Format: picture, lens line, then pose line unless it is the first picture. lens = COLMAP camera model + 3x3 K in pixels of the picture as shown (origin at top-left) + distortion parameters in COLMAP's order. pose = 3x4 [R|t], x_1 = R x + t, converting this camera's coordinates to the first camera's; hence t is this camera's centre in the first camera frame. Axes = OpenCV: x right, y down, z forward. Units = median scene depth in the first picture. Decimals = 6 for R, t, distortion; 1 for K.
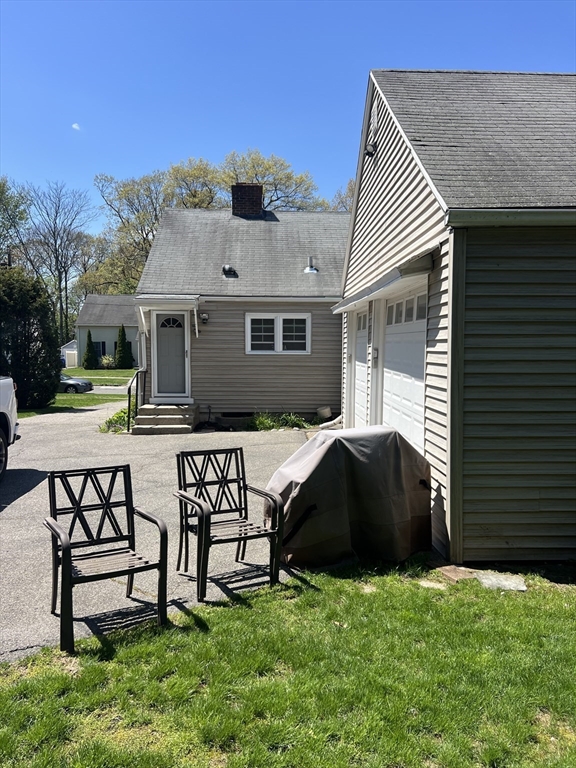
lens RADIAL K [[583.0, 0, 288.0], [0, 583.0, 384.0], [0, 0, 1]] dist [0.048070, -0.067249]
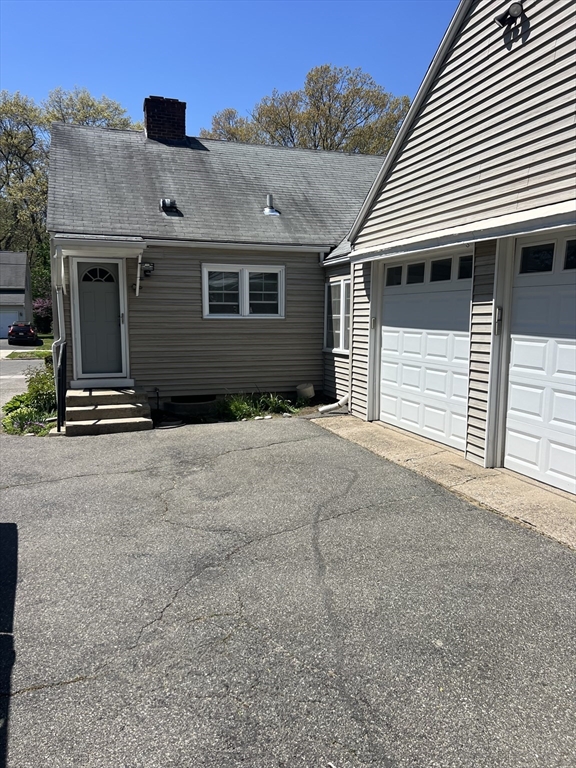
lens RADIAL K [[583.0, 0, 288.0], [0, 583.0, 384.0], [0, 0, 1]] dist [0.048070, -0.067249]
pose [[0.957635, -0.037312, 0.285559, -0.187043], [0.020904, 0.997962, 0.060293, -0.009690], [-0.287227, -0.051769, 0.956463, 0.235890]]
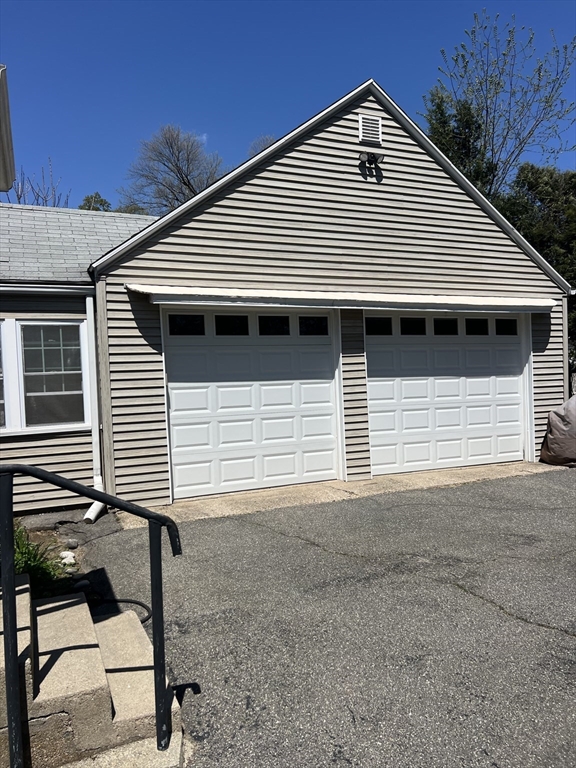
lens RADIAL K [[583.0, 0, 288.0], [0, 583.0, 384.0], [0, 0, 1]] dist [0.048070, -0.067249]
pose [[-0.382396, -0.010374, 0.923941, -0.434434], [0.089195, 0.994853, 0.048086, -0.047782], [-0.919684, 0.100798, -0.379502, 0.932193]]
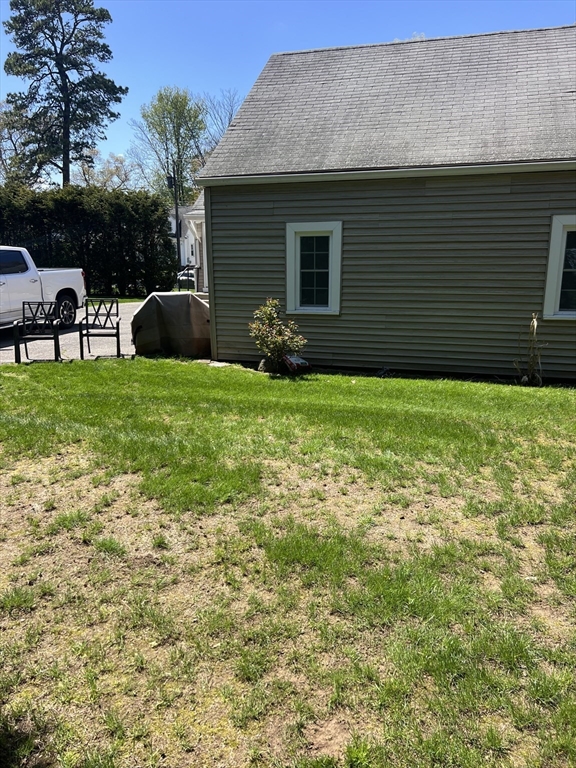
lens RADIAL K [[583.0, 0, 288.0], [0, 583.0, 384.0], [0, 0, 1]] dist [0.048070, -0.067249]
pose [[0.950587, 0.063456, -0.303903, 0.396151], [-0.012818, 0.986076, 0.165802, 0.017802], [0.310193, -0.153714, 0.938164, -0.284782]]
